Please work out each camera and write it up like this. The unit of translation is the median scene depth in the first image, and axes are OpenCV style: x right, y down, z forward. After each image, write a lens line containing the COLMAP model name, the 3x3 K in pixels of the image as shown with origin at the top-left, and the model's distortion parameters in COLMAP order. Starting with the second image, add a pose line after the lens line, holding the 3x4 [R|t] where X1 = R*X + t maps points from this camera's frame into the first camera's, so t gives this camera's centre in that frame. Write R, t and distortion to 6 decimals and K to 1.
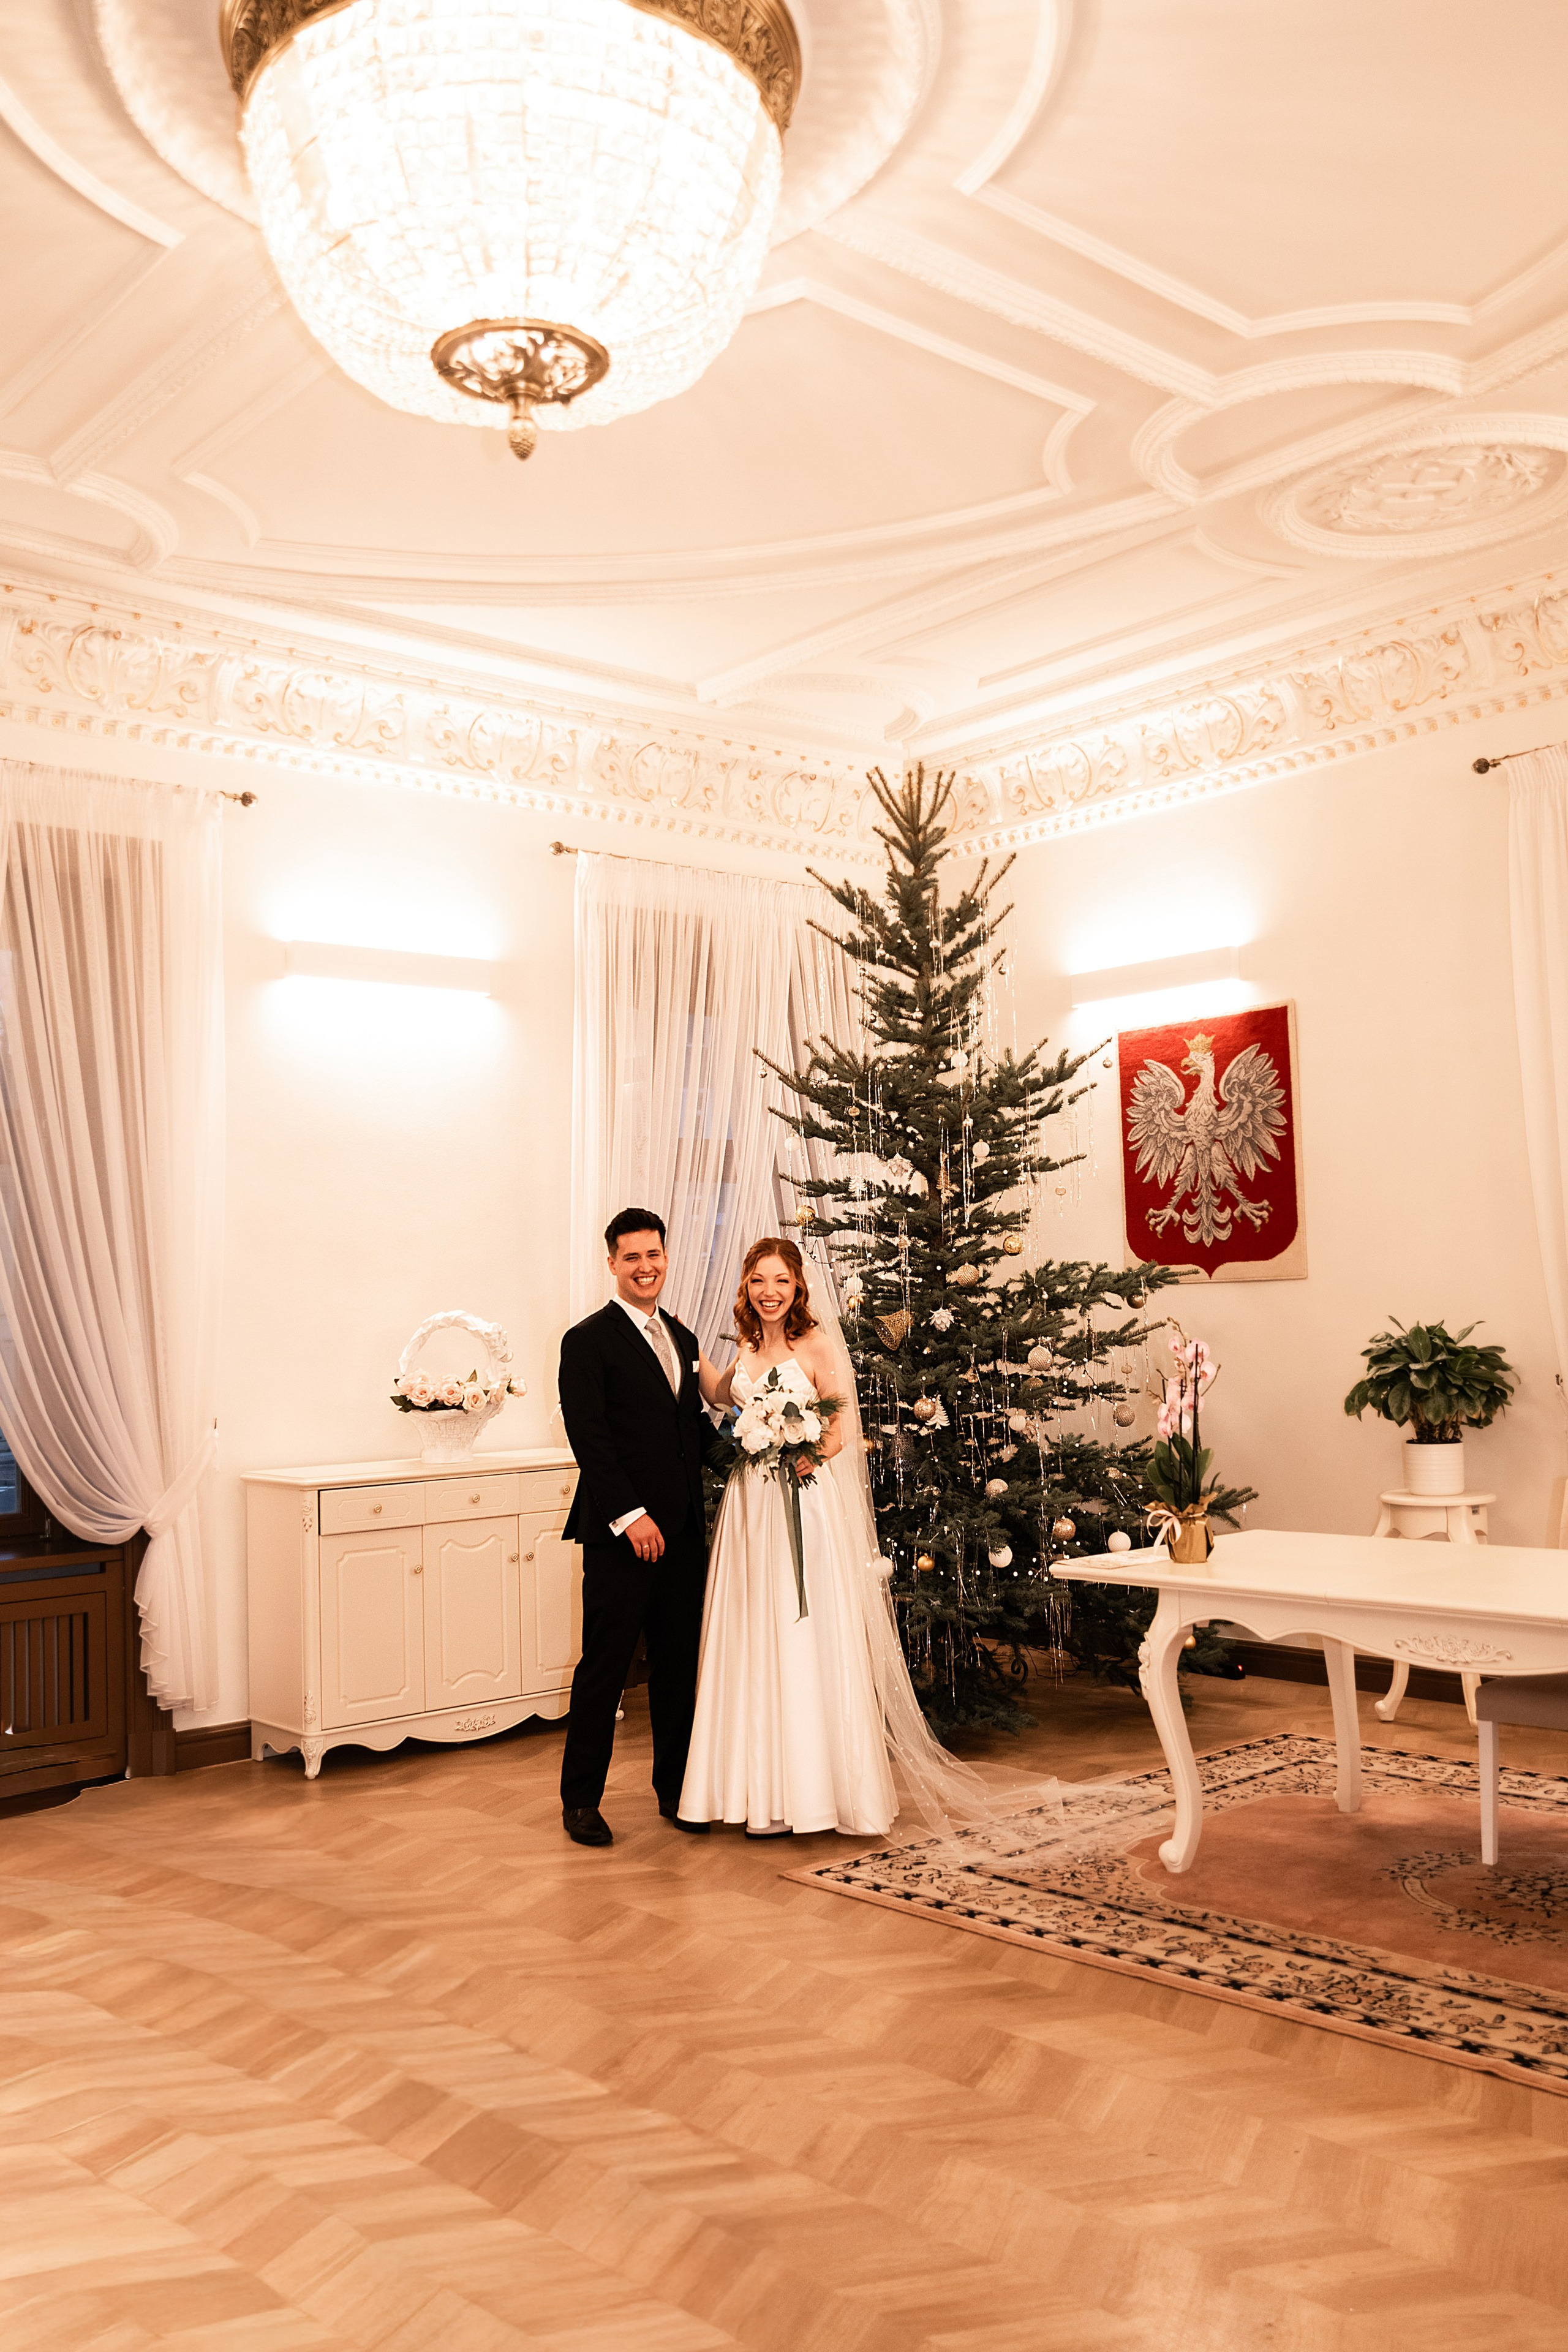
lens RADIAL K [[2010.2, 0, 784.0], [0, 2010.2, 1176.0], [0, 0, 1]] dist [-0.010286, -0.000629]
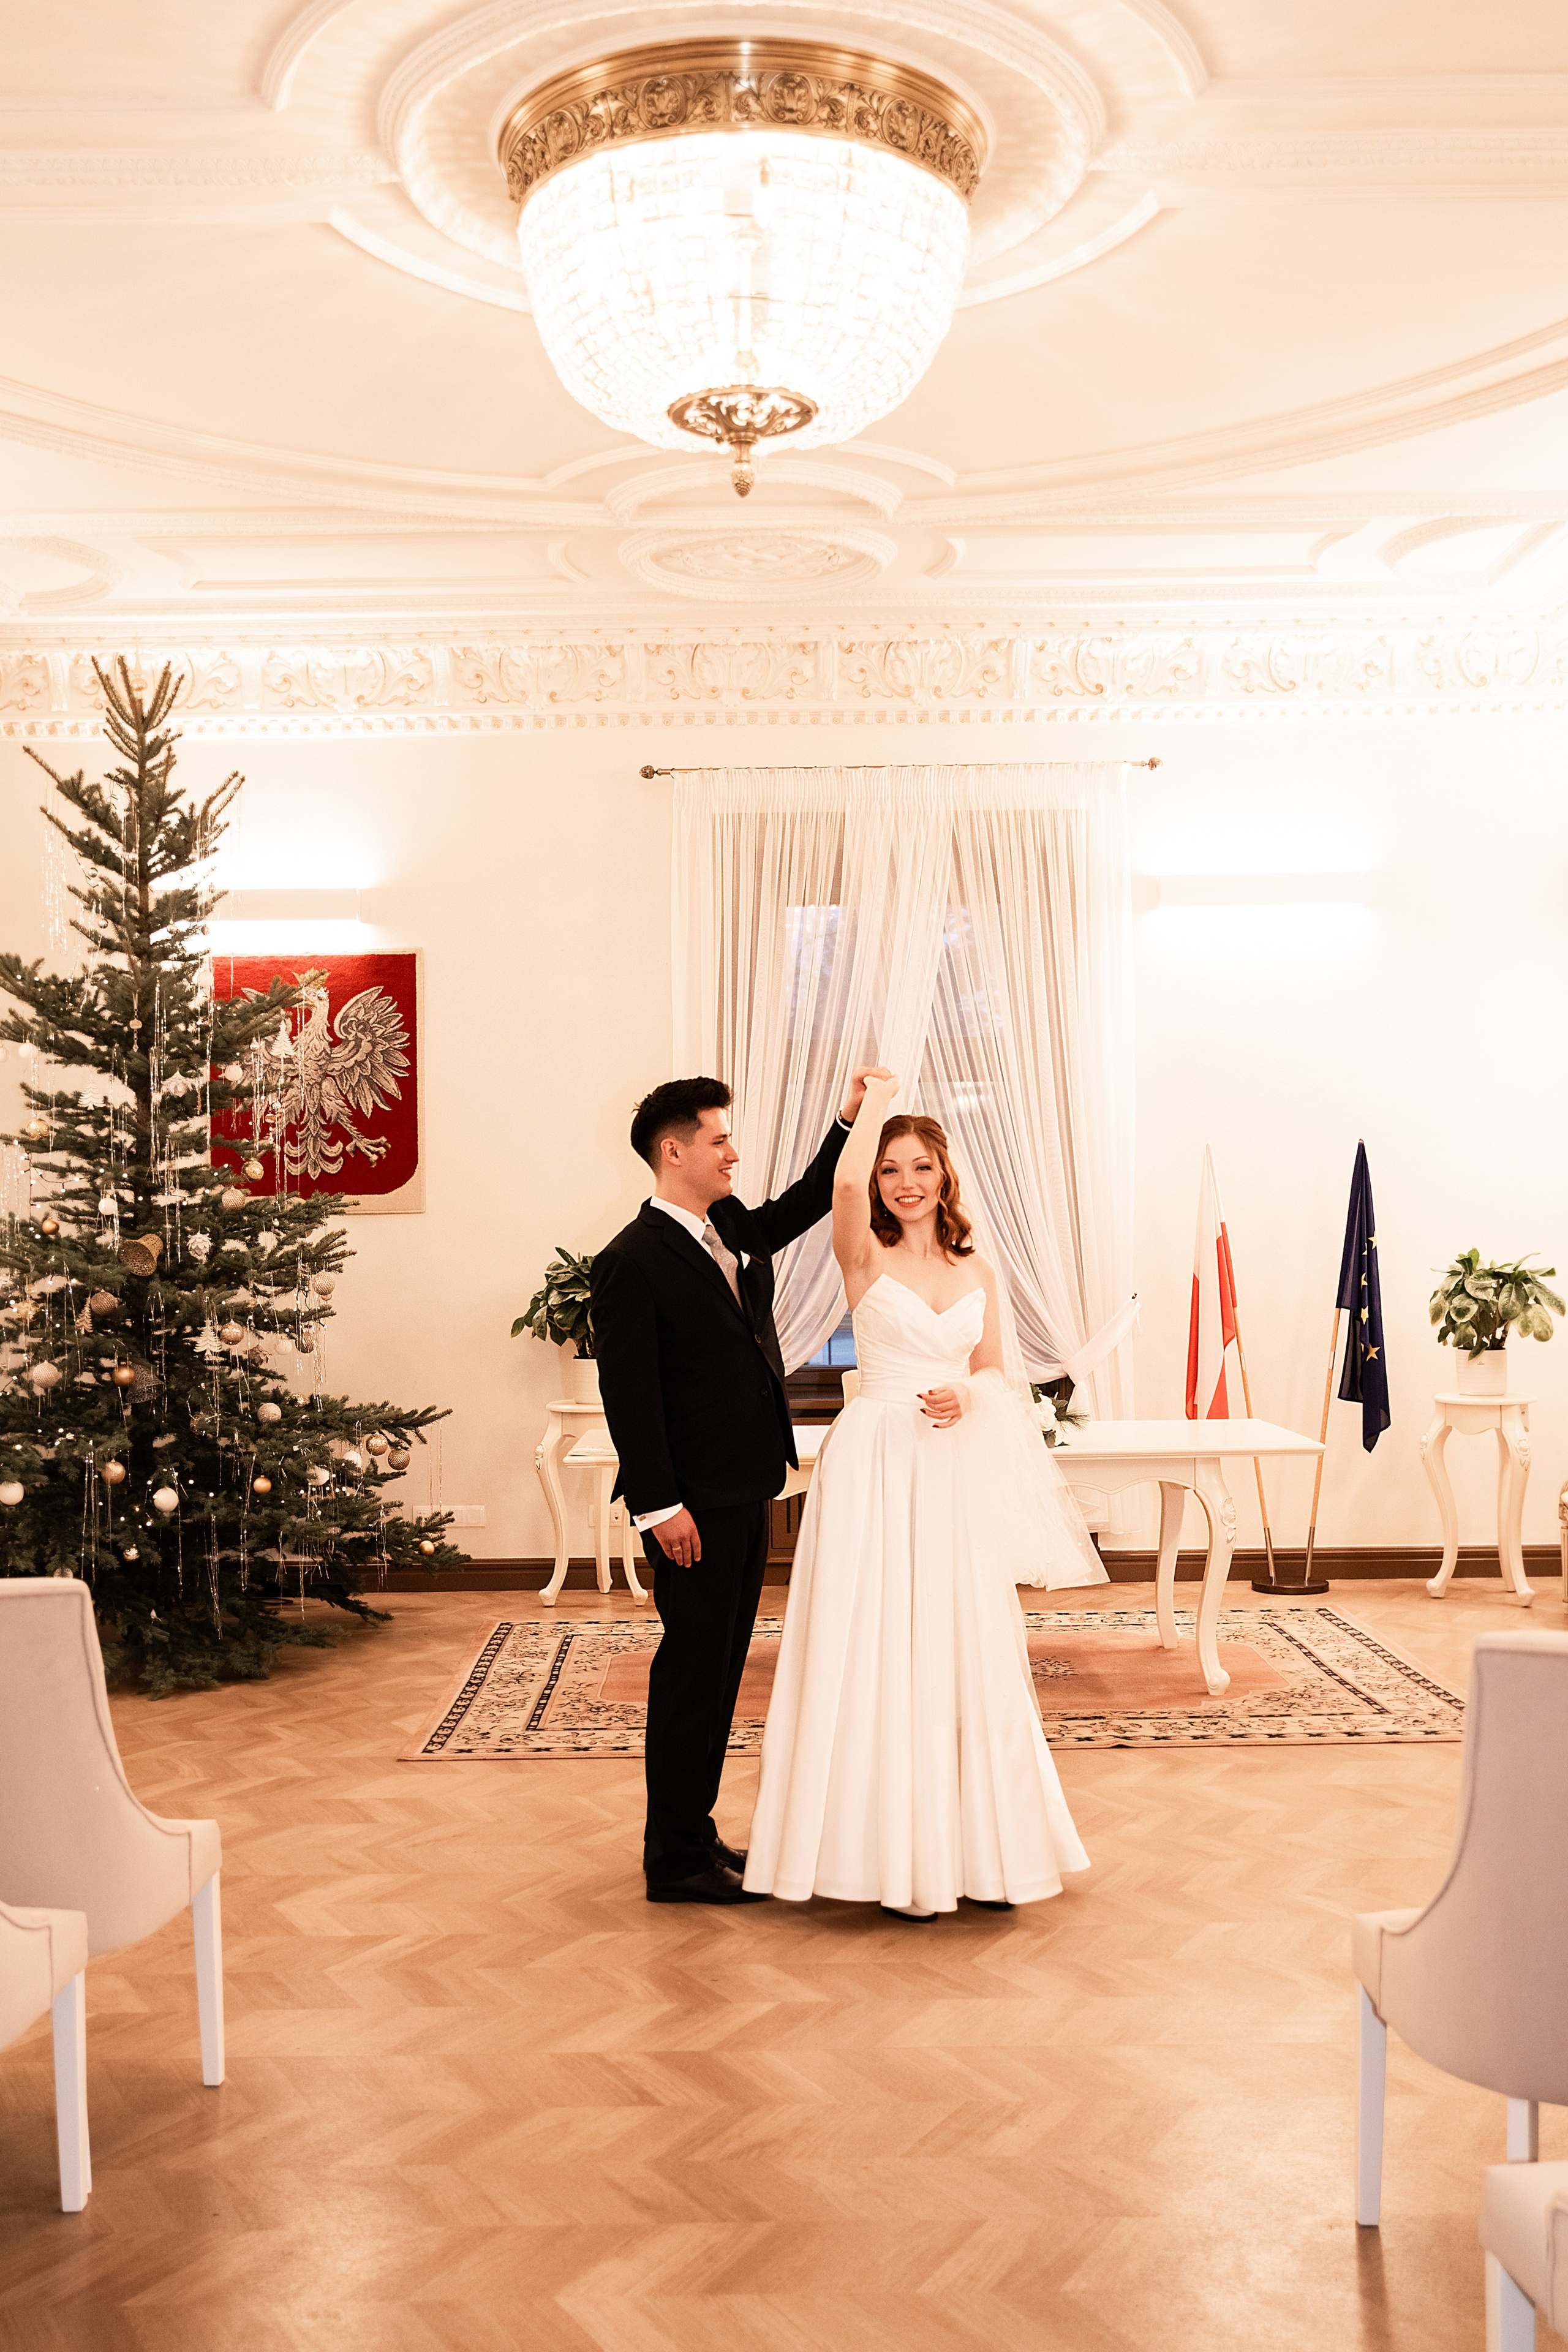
lens RADIAL K [[2415.4, 0, 784.0], [0, 2415.4, 1176.0], [0, 0, 1]] dist [0.002678, -0.000229]
pose [[0.661336, 0.036751, 0.749189, -0.580929], [-0.057882, 0.998321, 0.002123, 0.018138], [-0.747853, -0.044769, 0.662353, 0.011439]]
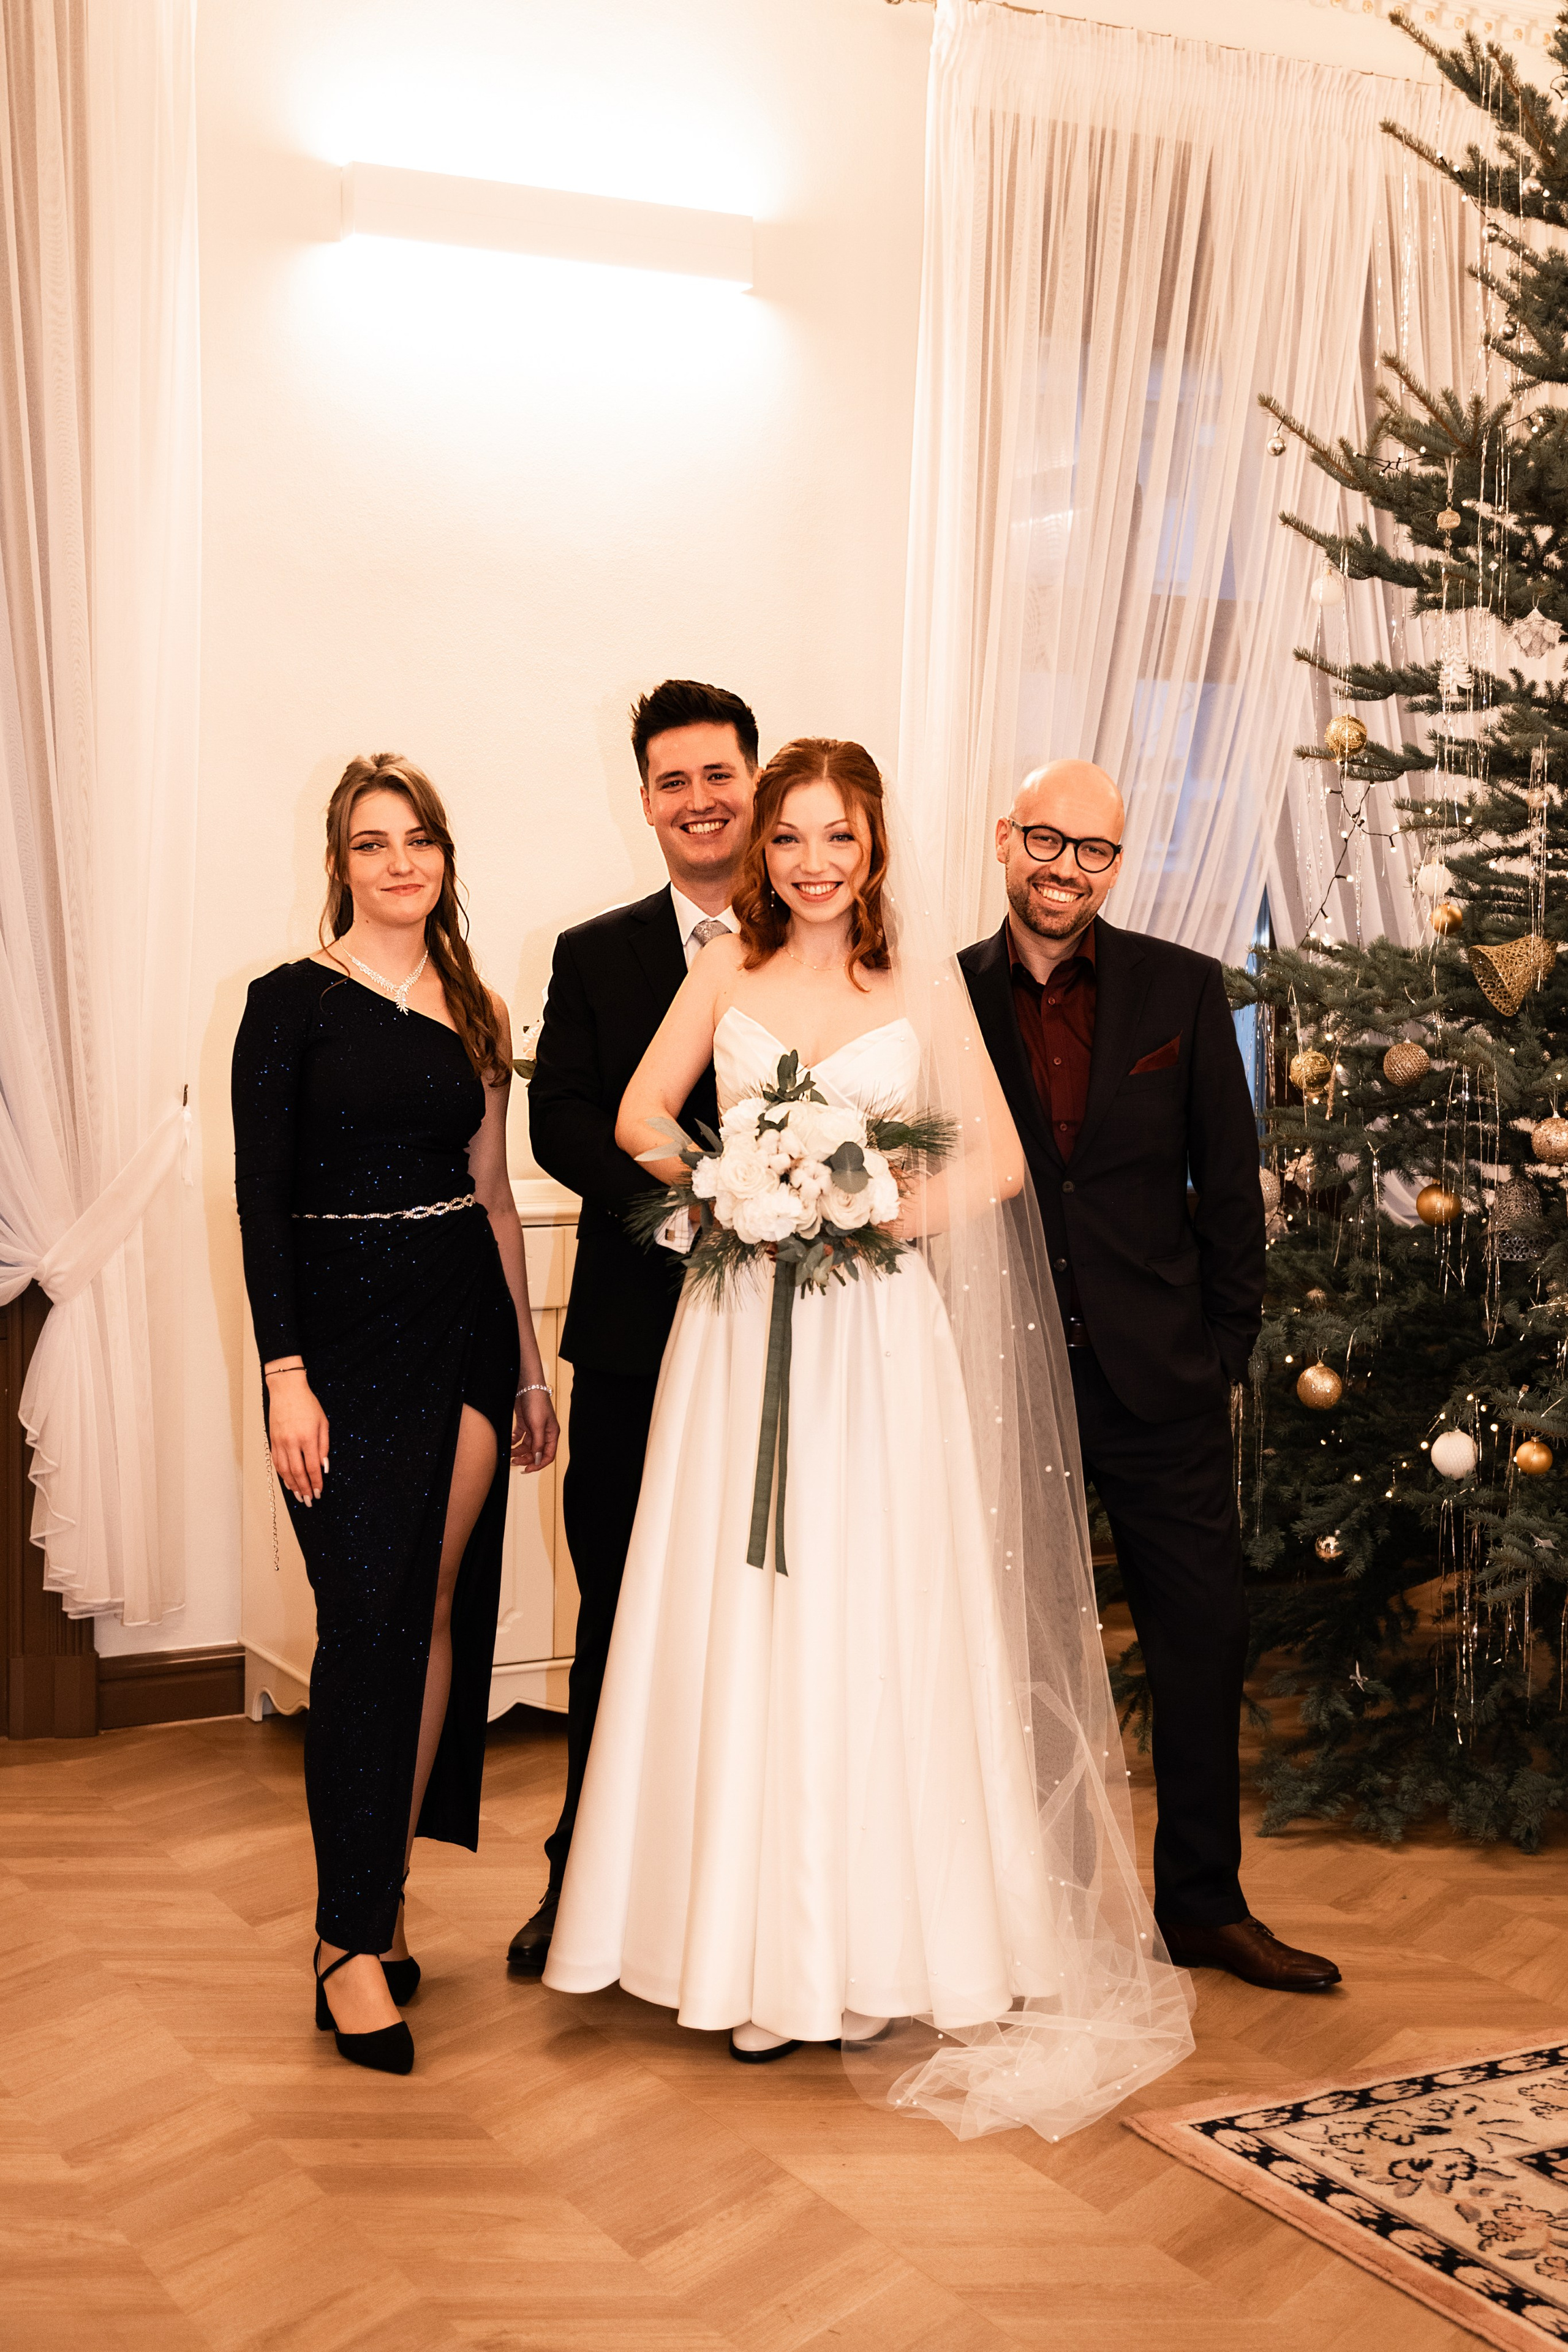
lens RADIAL K [[3125.4, 0, 790.1], [0, 3125.4, 1121.1], [0, 0, 1]] dist [0.001678, 0.036509]
pose [[0.976222, 0.054514, -0.209808, 0.043292], [-0.026075, 0.990366, 0.136000, 0.011966], [0.215201, -0.127295, 0.968238, 0.209523]]
